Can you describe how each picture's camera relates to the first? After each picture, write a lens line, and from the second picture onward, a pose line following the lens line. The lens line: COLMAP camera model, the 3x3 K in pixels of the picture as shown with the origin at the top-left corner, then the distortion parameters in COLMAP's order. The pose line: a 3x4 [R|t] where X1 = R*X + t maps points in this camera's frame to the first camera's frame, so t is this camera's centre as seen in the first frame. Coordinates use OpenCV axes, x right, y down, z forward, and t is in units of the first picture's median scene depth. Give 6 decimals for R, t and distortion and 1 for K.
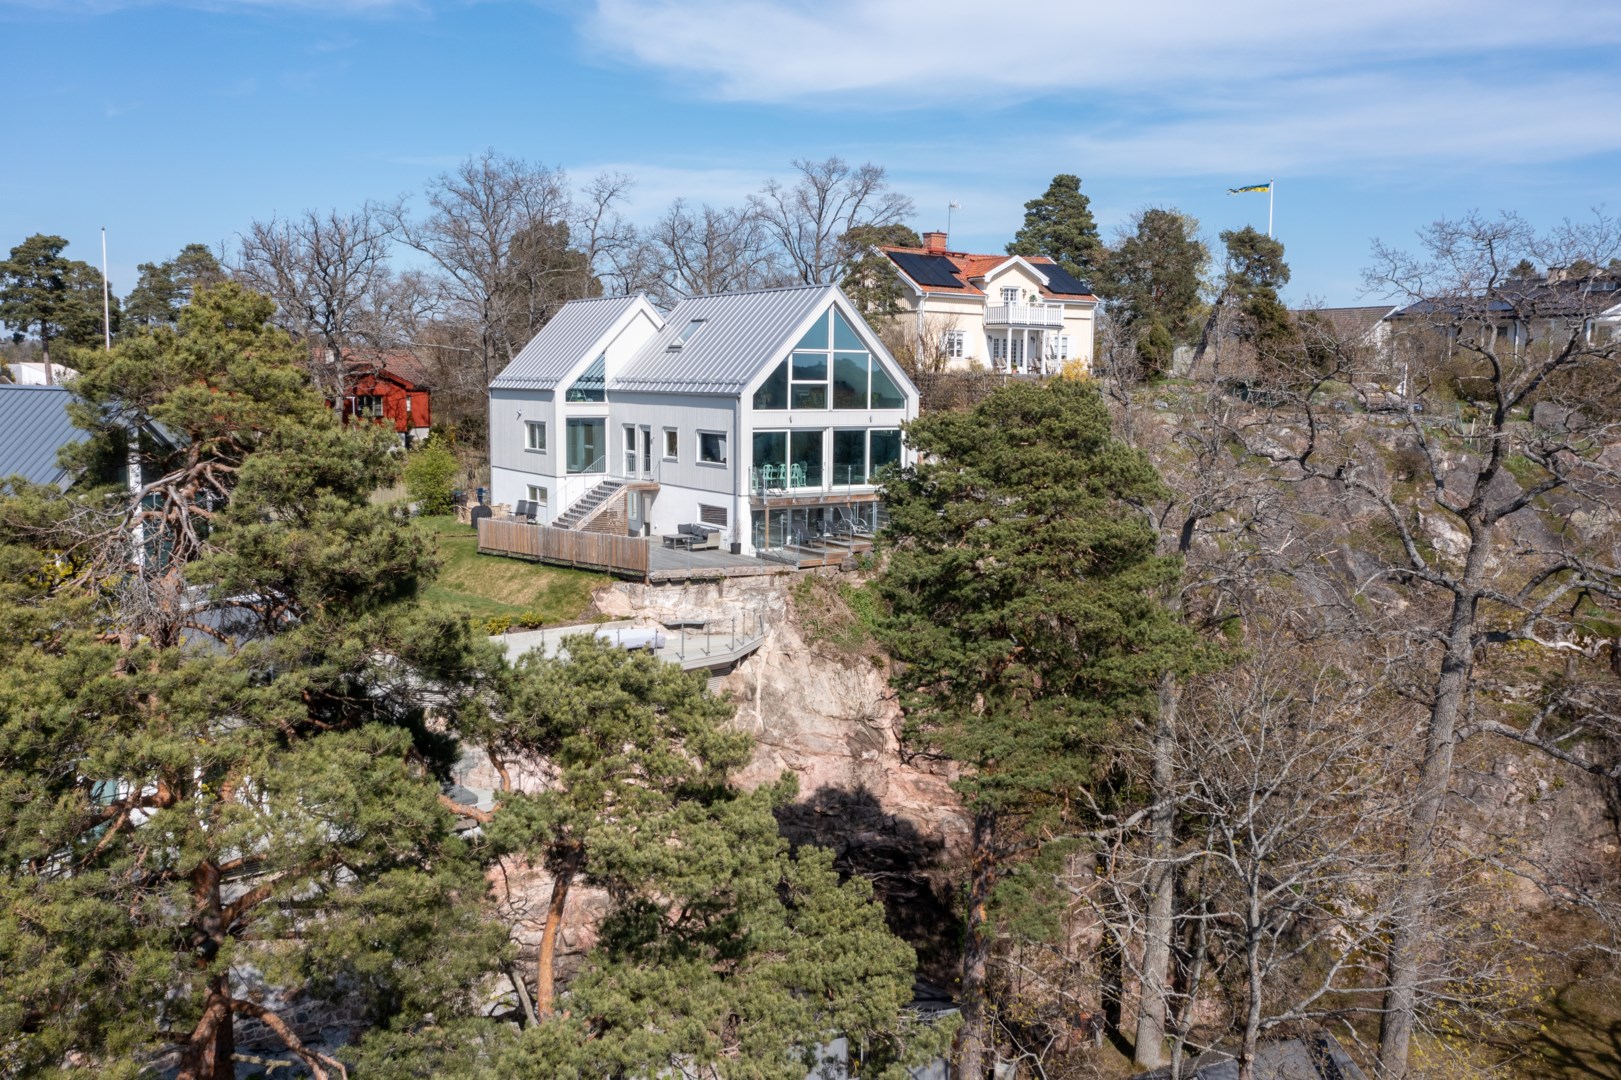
lens RADIAL K [[1304.8, 0, 810.5], [0, 1304.8, 540.0], [0, 0, 1]] dist [0.065394, 0.003118]
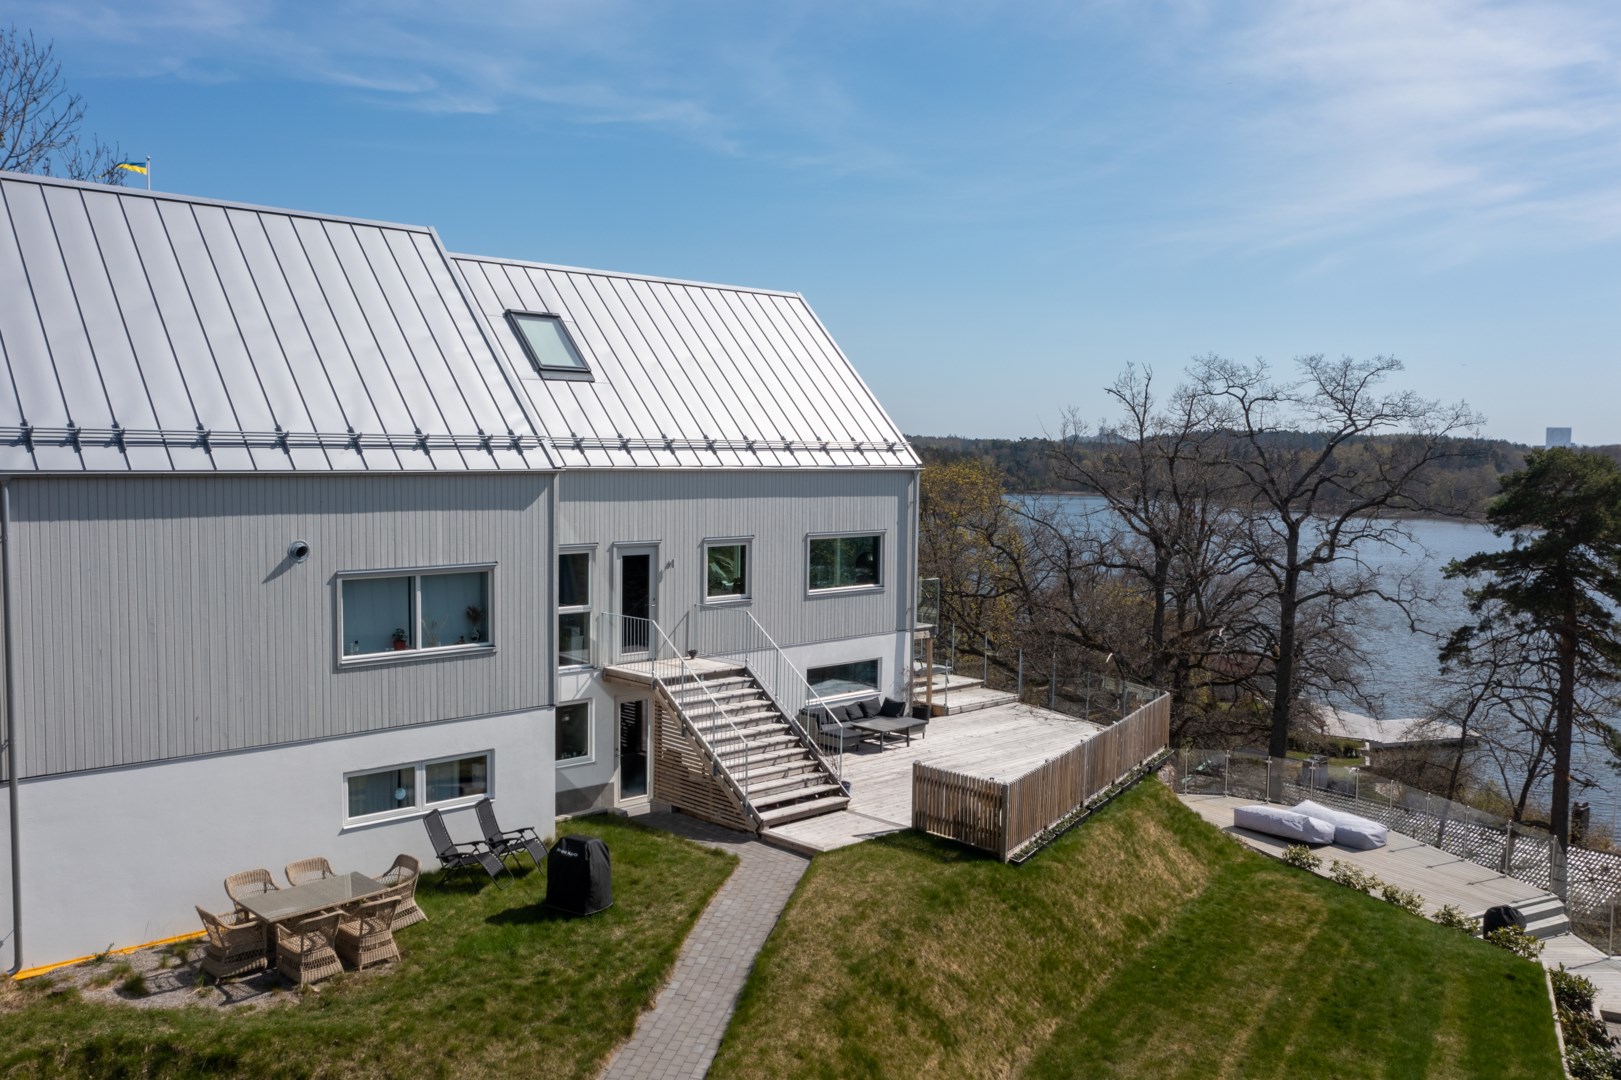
lens RADIAL K [[1328.4, 0, 815.3], [0, 1328.4, 530.4], [0, 0, 1]] dist [-0.016161, 0.000310]
pose [[-0.175199, -0.071172, 0.981957, -0.592377], [0.109436, 0.989795, 0.091265, -0.127950], [-0.978432, 0.123451, -0.165622, 1.027296]]
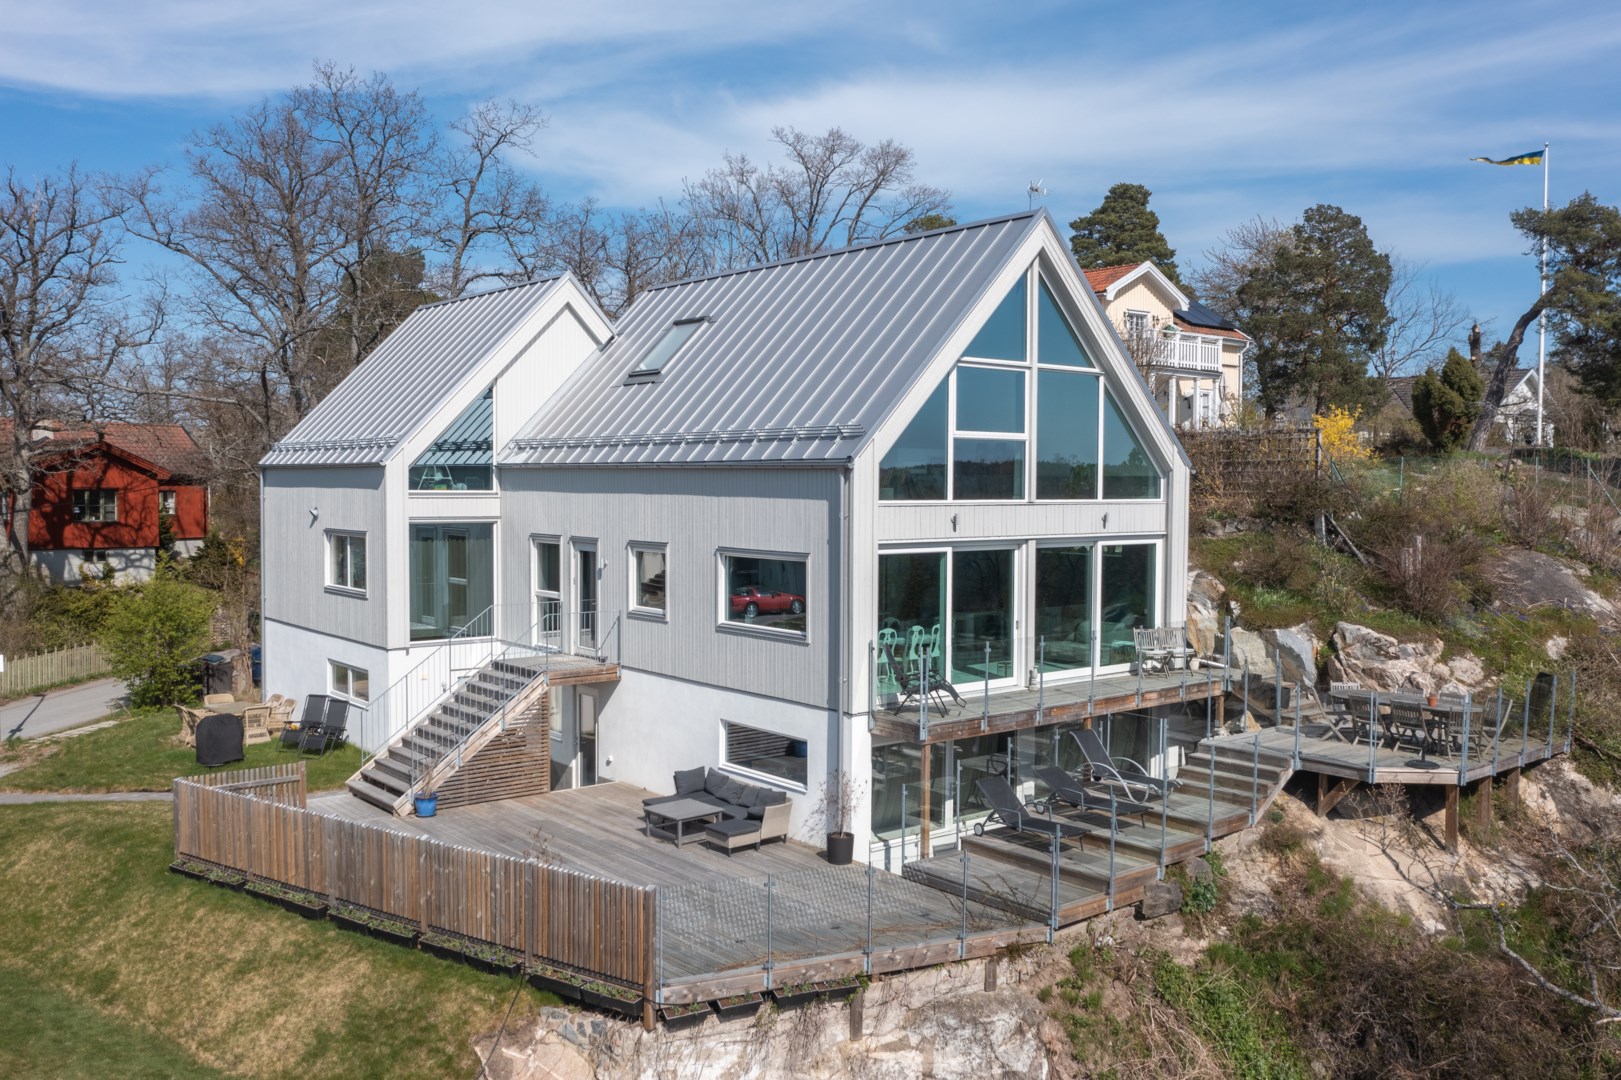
lens RADIAL K [[1328.4, 0, 815.3], [0, 1328.4, 530.4], [0, 0, 1]] dist [-0.016161, 0.000310]
pose [[0.994420, -0.007950, 0.105196, -0.095581], [0.016789, 0.996374, -0.083408, -0.050399], [-0.104152, 0.084709, 0.990947, 0.532059]]
